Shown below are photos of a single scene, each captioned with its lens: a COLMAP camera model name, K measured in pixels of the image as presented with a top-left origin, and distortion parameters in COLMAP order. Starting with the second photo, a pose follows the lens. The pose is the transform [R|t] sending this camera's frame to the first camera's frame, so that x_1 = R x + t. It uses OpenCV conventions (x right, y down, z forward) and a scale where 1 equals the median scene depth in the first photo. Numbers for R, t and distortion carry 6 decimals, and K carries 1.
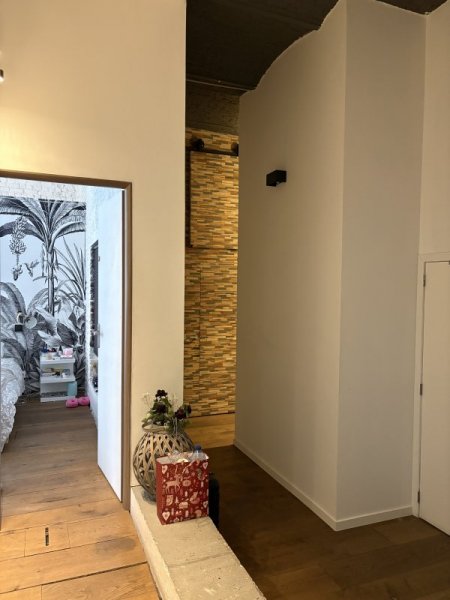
lens RADIAL K [[449.4, 0, 225.7], [0, 449.4, 299.8], [0, 0, 1]] dist [-0.002296, 0.004115]
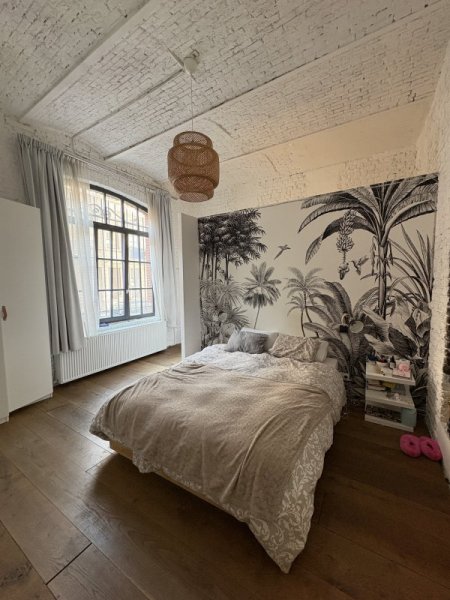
lens RADIAL K [[239.0, 0, 225.8], [0, 239.0, 301.0], [0, 0, 1]] dist [0.003009, -0.000472]
pose [[0.592604, 0.044421, -0.804268, -0.196592], [0.001154, 0.998430, 0.055995, -0.025552], [0.805493, -0.034111, 0.591622, 0.485337]]
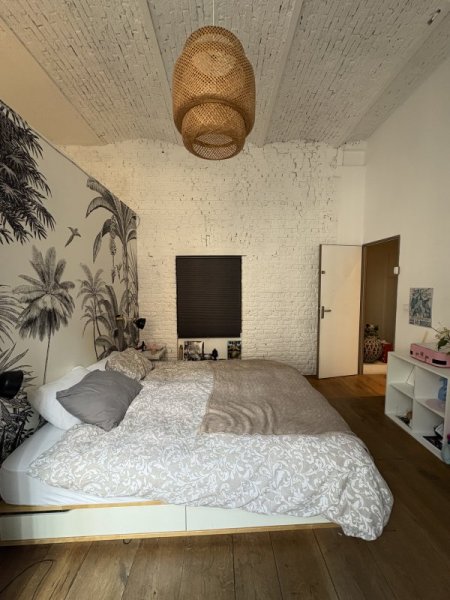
lens RADIAL K [[239.0, 0, 226.8], [0, 239.0, 300.2], [0, 0, 1]] dist [0.003009, -0.000472]
pose [[0.349907, -0.077898, 0.933540, -0.837404], [0.030667, 0.996955, 0.071695, -0.035422], [-0.936282, 0.003542, 0.351231, 0.592183]]
